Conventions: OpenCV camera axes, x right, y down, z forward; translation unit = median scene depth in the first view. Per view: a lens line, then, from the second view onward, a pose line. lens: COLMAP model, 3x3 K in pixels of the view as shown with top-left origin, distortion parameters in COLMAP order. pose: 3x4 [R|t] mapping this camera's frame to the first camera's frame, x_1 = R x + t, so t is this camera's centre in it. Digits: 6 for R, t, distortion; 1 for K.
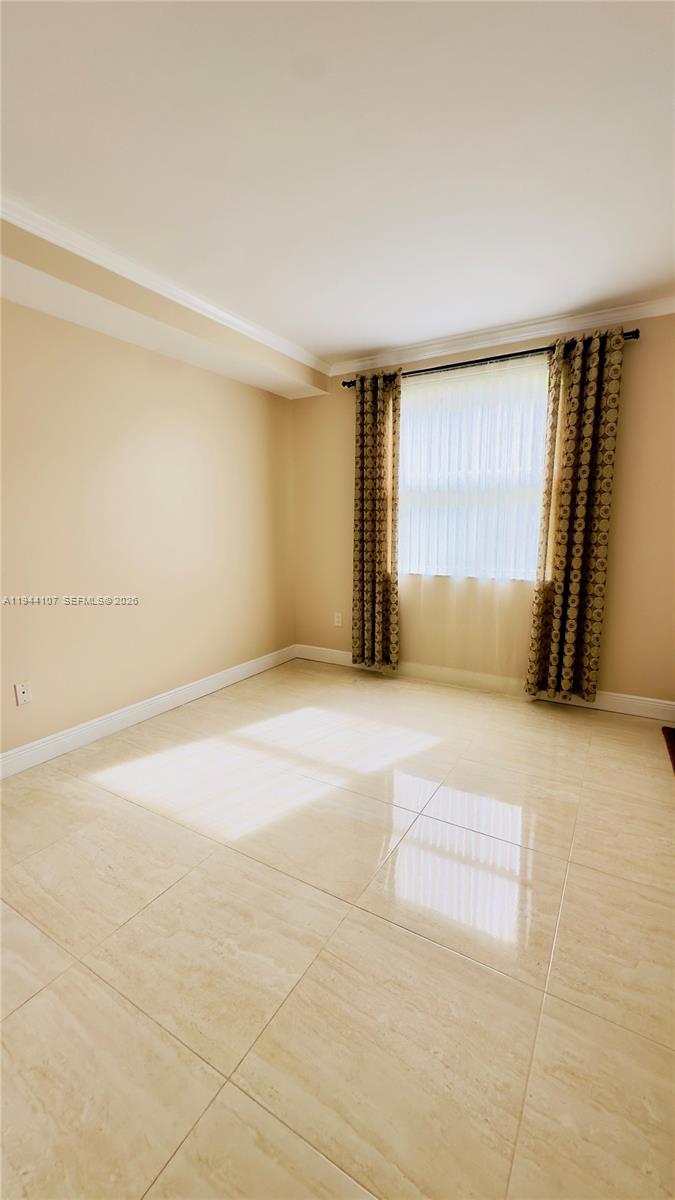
lens RADIAL K [[479.4, 0, 338.8], [0, 479.4, 599.2], [0, 0, 1]] dist [-0.006758, 0.002179]
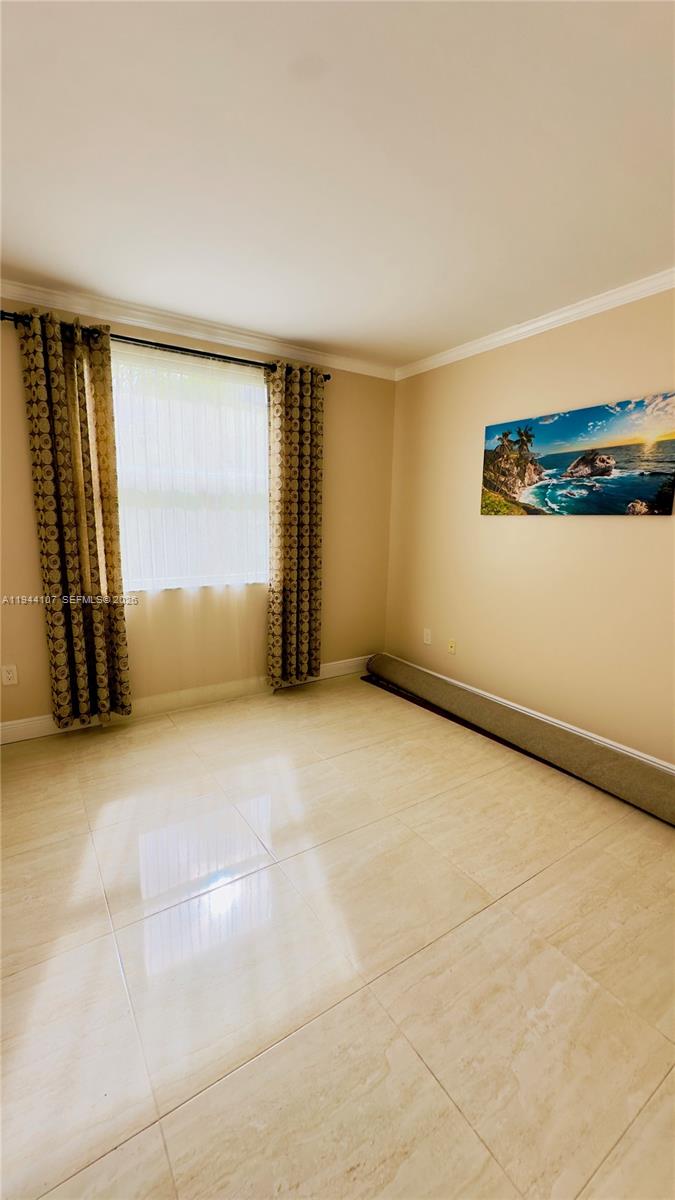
lens RADIAL K [[479.4, 0, 337.6], [0, 479.4, 599.3], [0, 0, 1]] dist [-0.006758, 0.002179]
pose [[0.434920, -0.148452, 0.888148, -0.478738], [0.124050, 0.986790, 0.104194, -0.093429], [-0.891883, 0.064859, 0.447591, 0.384008]]
